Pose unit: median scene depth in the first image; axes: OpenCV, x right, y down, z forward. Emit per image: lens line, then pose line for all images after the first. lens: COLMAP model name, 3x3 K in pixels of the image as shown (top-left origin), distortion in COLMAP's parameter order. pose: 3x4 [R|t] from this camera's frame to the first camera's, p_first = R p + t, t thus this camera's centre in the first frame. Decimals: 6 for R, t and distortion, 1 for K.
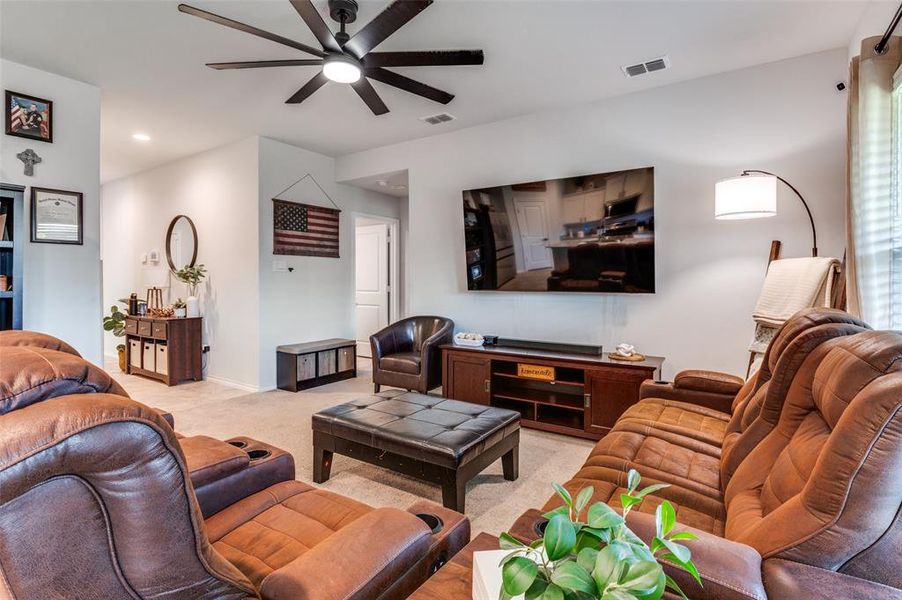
lens RADIAL K [[442.0, 0, 451.5], [0, 442.0, 285.0], [0, 0, 1]] dist [-0.011411, -0.000421]
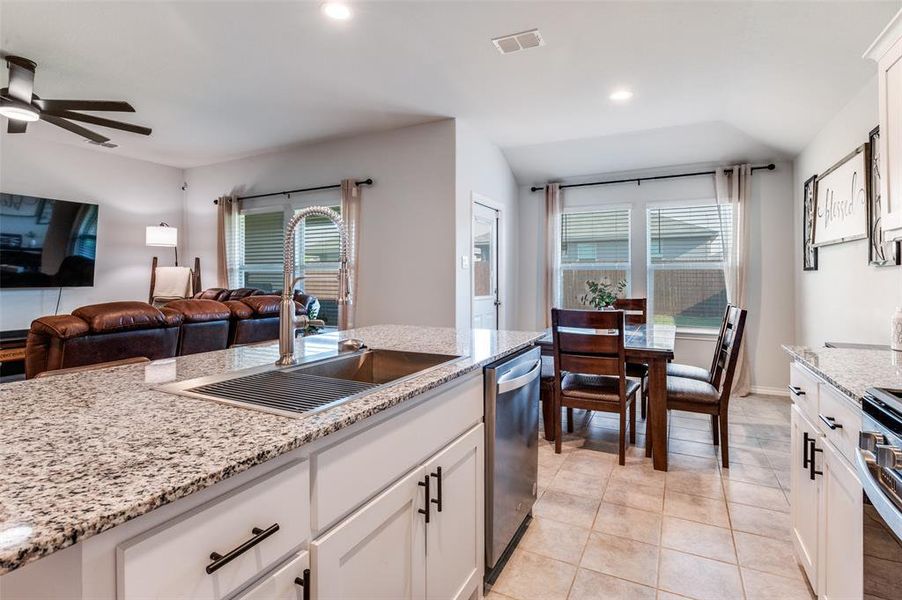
lens RADIAL K [[438.5, 0, 451.0], [0, 438.5, 264.9], [0, 0, 1]] dist [-0.000893, 0.000417]
pose [[-0.119885, 0.025092, 0.992471, -1.435892], [0.015107, 0.999611, -0.023448, -0.002281], [-0.992673, 0.012182, -0.120218, -0.070644]]
